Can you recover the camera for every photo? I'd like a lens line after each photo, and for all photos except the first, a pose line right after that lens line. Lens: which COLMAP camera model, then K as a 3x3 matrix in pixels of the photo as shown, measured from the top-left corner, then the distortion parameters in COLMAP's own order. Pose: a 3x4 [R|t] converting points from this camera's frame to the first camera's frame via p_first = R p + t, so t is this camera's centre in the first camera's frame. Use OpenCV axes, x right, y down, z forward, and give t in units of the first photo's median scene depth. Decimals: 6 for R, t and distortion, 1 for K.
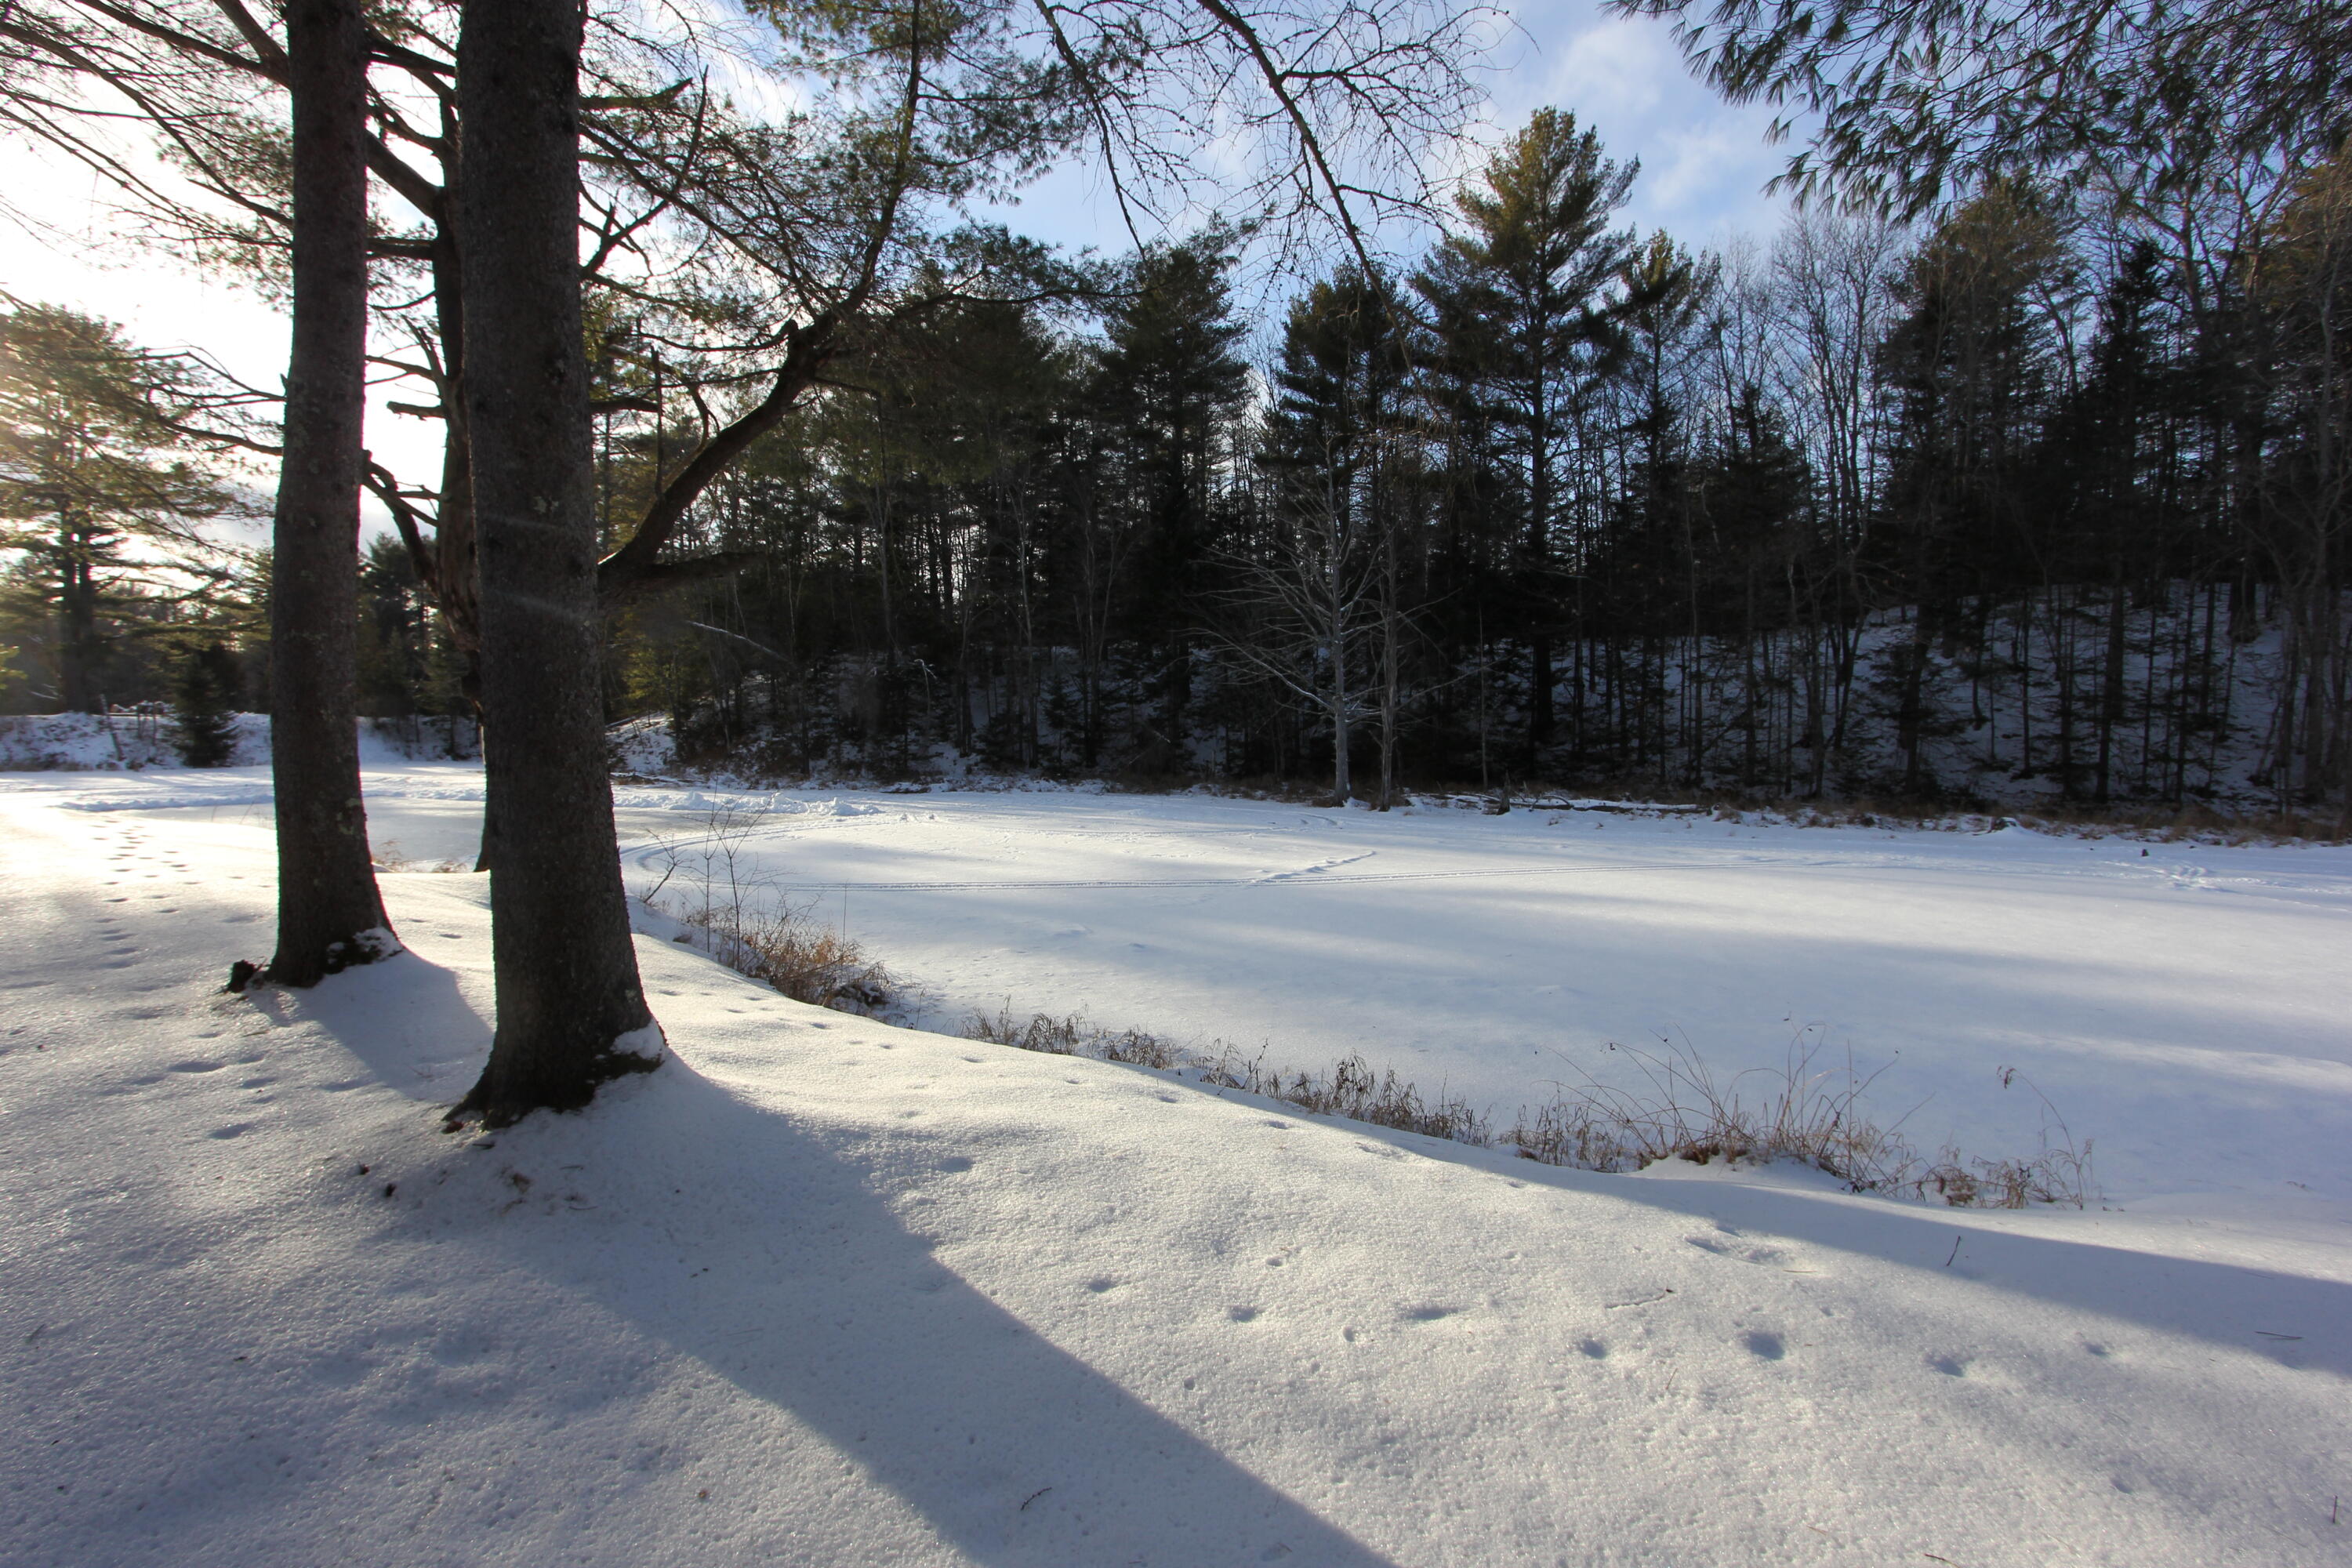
lens RADIAL K [[1115.8, 0, 1174.8], [0, 1115.8, 781.1], [0, 0, 1]] dist [-0.000241, -0.000080]
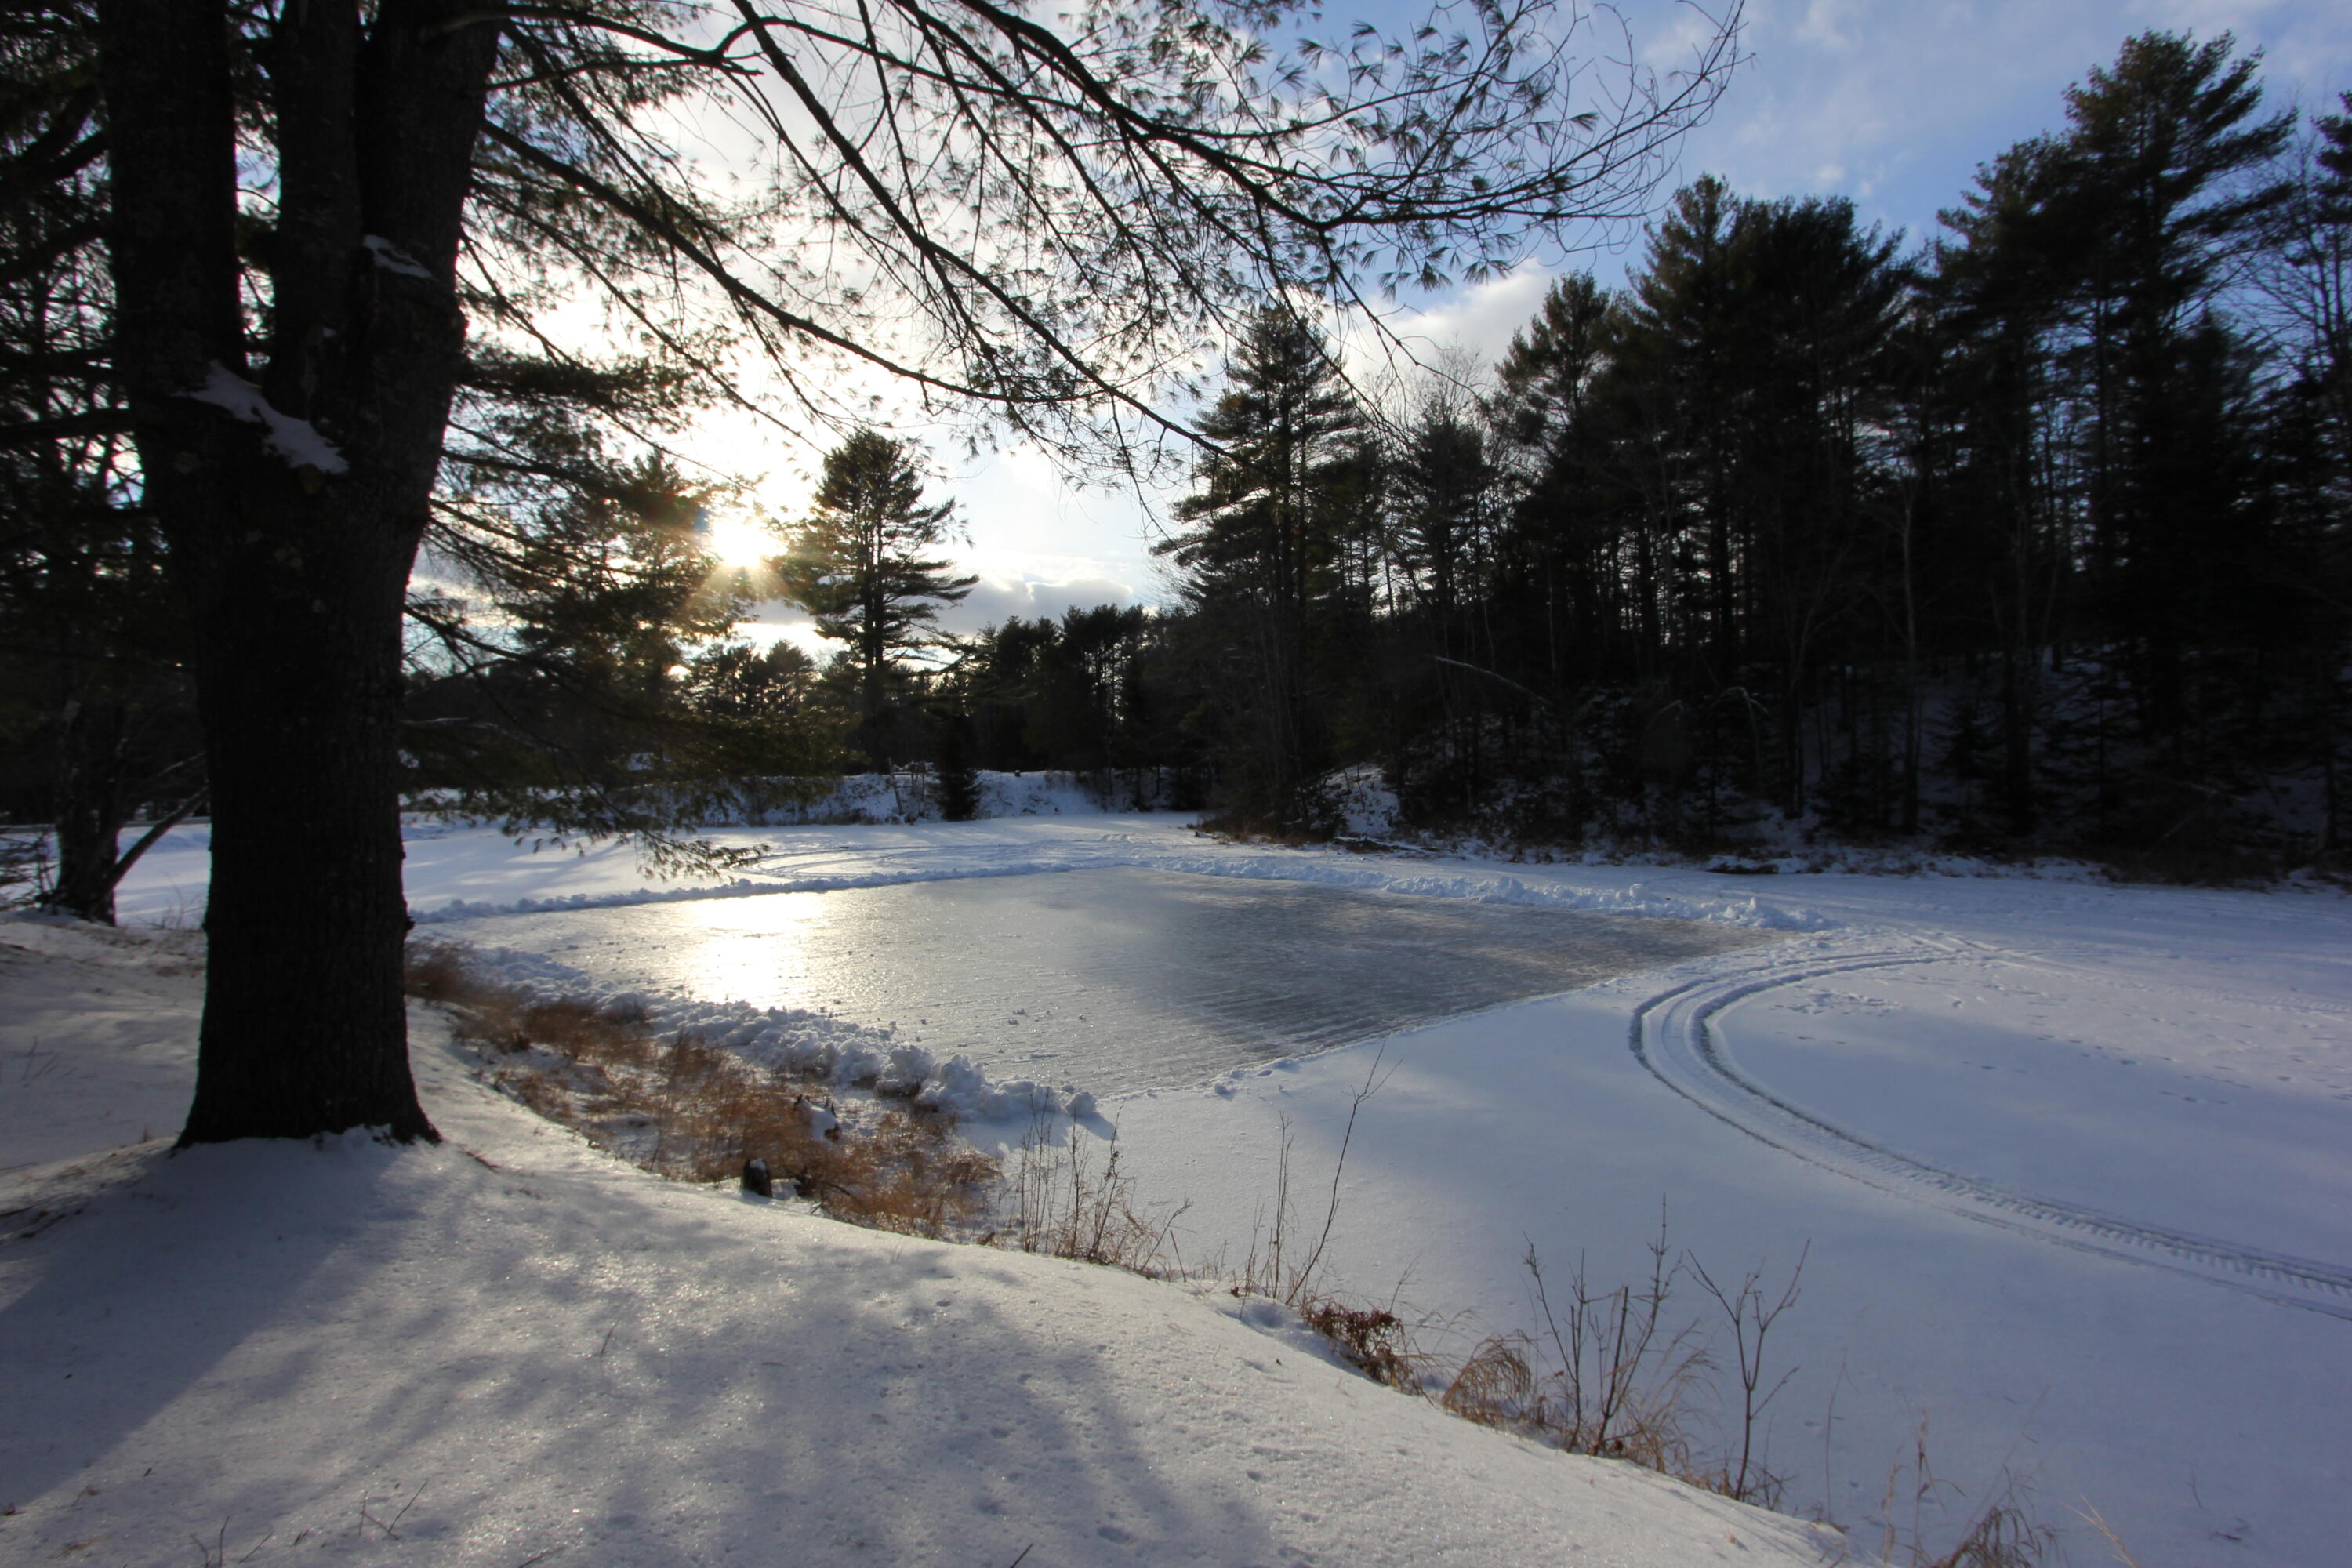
lens RADIAL K [[1115.8, 0, 1174.6], [0, 1115.8, 778.2], [0, 0, 1]] dist [-0.000241, -0.000080]
pose [[0.874238, -0.014726, -0.485273, -0.142722], [-0.003542, 0.999320, -0.036705, -0.015074], [0.485484, 0.033808, 0.873592, 0.134142]]
